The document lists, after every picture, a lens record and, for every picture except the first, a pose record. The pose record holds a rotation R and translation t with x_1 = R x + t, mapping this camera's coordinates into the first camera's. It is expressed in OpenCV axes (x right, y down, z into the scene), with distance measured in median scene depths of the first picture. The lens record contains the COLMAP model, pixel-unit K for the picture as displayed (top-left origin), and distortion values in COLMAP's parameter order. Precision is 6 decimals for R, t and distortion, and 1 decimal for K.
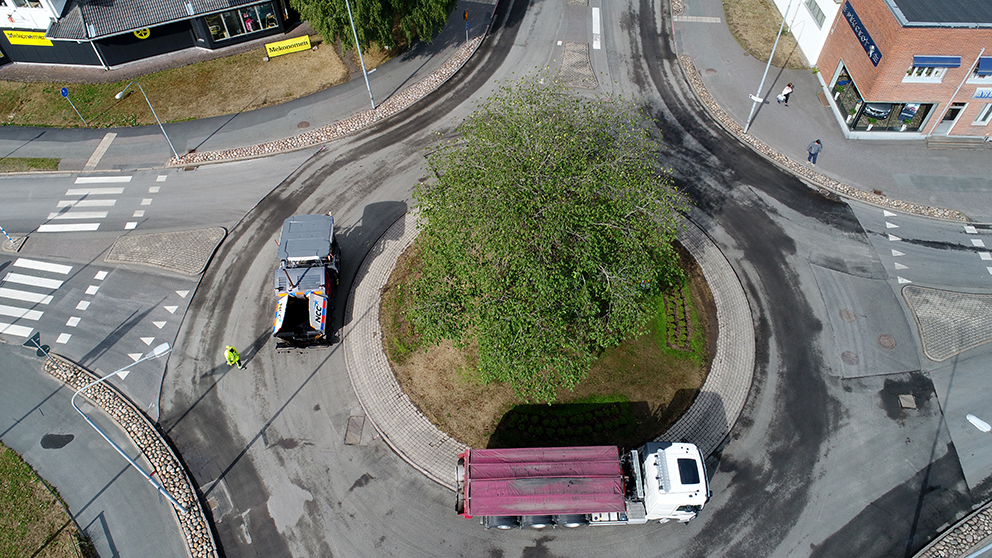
lens RADIAL K [[659.9, 0, 496.0], [0, 659.9, 279.0], [0, 0, 1]] dist [-0.000010, 0.001001]
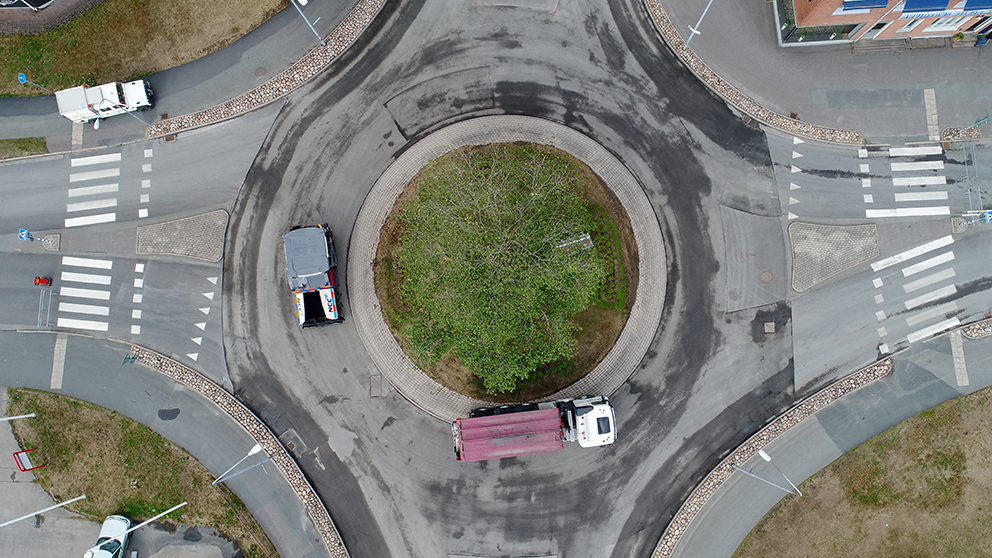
lens RADIAL K [[659.9, 0, 496.0], [0, 659.9, 279.0], [0, 0, 1]] dist [-0.000010, 0.001001]
pose [[0.995521, -0.094464, 0.003905, 0.050706], [0.078243, 0.846352, 0.526845, -0.602956], [-0.053073, -0.524179, 0.849953, -0.082325]]
